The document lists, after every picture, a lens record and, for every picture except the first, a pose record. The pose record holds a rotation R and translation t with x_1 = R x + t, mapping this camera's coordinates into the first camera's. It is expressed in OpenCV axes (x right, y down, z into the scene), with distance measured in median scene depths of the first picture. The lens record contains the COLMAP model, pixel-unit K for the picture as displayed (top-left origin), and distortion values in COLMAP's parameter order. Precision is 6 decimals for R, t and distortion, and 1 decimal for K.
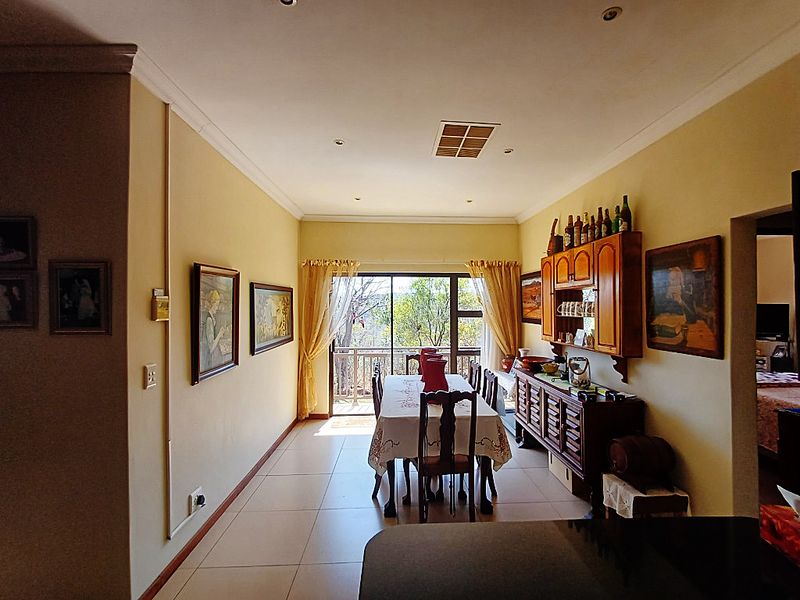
lens RADIAL K [[365.6, 0, 410.6], [0, 365.6, 304.3], [0, 0, 1]] dist [-0.002418, -0.001014]
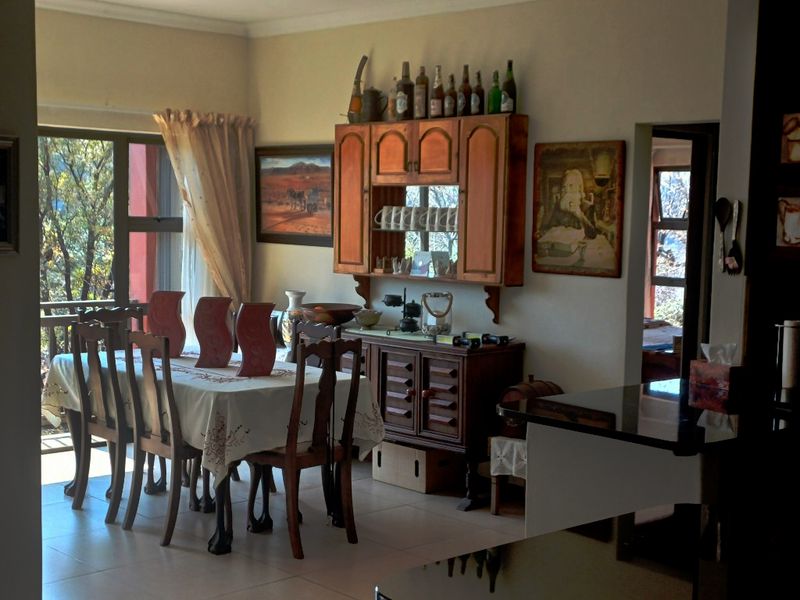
lens RADIAL K [[1248.2, 0, 400.6], [0, 1248.2, 326.8], [0, 0, 1]] dist [0.130833, -0.006673]
pose [[0.752090, -0.046838, 0.657394, -1.167826], [-0.024778, 0.994757, 0.099222, -0.018190], [-0.658594, -0.090913, 0.746986, -0.712740]]
